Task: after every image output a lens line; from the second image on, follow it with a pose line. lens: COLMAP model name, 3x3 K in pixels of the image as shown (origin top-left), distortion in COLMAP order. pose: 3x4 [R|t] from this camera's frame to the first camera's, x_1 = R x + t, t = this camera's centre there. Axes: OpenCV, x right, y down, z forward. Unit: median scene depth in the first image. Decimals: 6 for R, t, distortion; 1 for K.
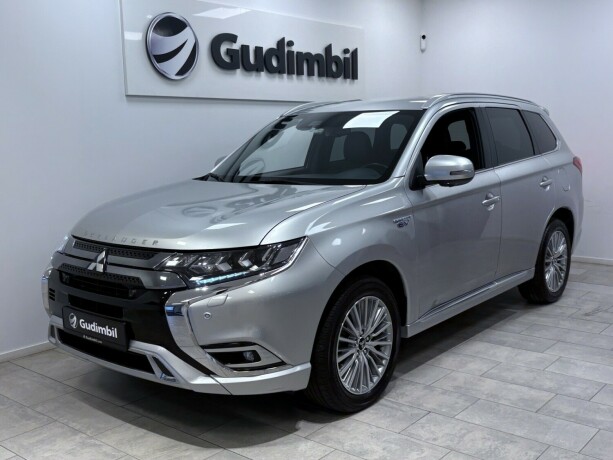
lens RADIAL K [[662.1, 0, 306.7], [0, 662.1, 231.0], [0, 0, 1]] dist [0.012238, 0.000000]
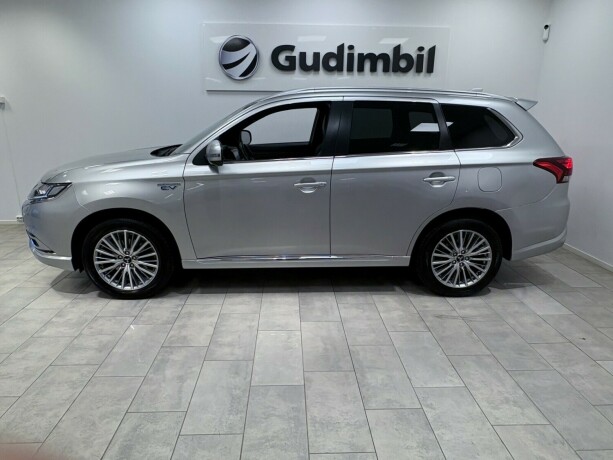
lens RADIAL K [[405.1, 0, 306.1], [0, 405.1, 230.0], [0, 0, 1]] dist [-0.006205, -0.001824]
pose [[0.678283, 0.235271, -0.696117, 0.795404], [-0.132681, 0.970998, 0.198892, -0.110080], [0.722722, -0.042543, 0.689828, 0.514755]]
